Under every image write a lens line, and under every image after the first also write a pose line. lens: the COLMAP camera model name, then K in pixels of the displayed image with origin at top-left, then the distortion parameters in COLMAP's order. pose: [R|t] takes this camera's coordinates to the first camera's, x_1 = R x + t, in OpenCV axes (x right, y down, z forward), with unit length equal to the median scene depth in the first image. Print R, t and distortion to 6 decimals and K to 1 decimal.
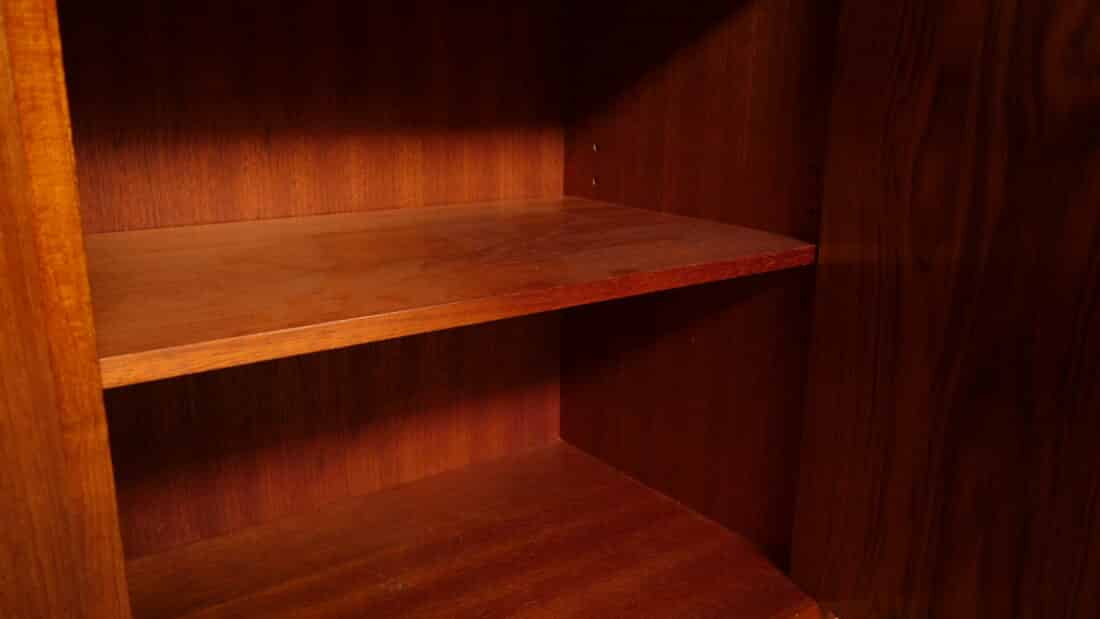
lens RADIAL K [[824.4, 0, 550.0], [0, 824.4, 309.5], [0, 0, 1]] dist [-0.042889, 0.003041]
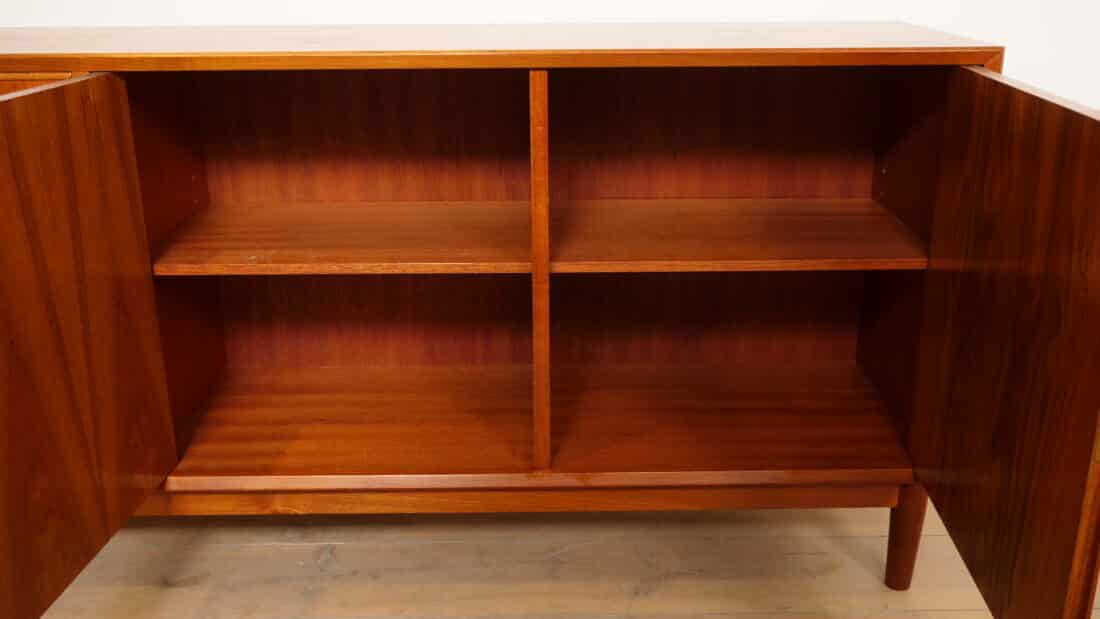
lens RADIAL K [[1058.7, 0, 550.0], [0, 1058.7, 309.5], [0, 0, 1]] dist [-0.018451, 0.000521]
pose [[0.783010, 0.175470, -0.596746, 0.963157], [-0.129800, 0.984358, 0.119130, -0.124460], [0.608315, -0.015823, 0.793538, -1.122744]]
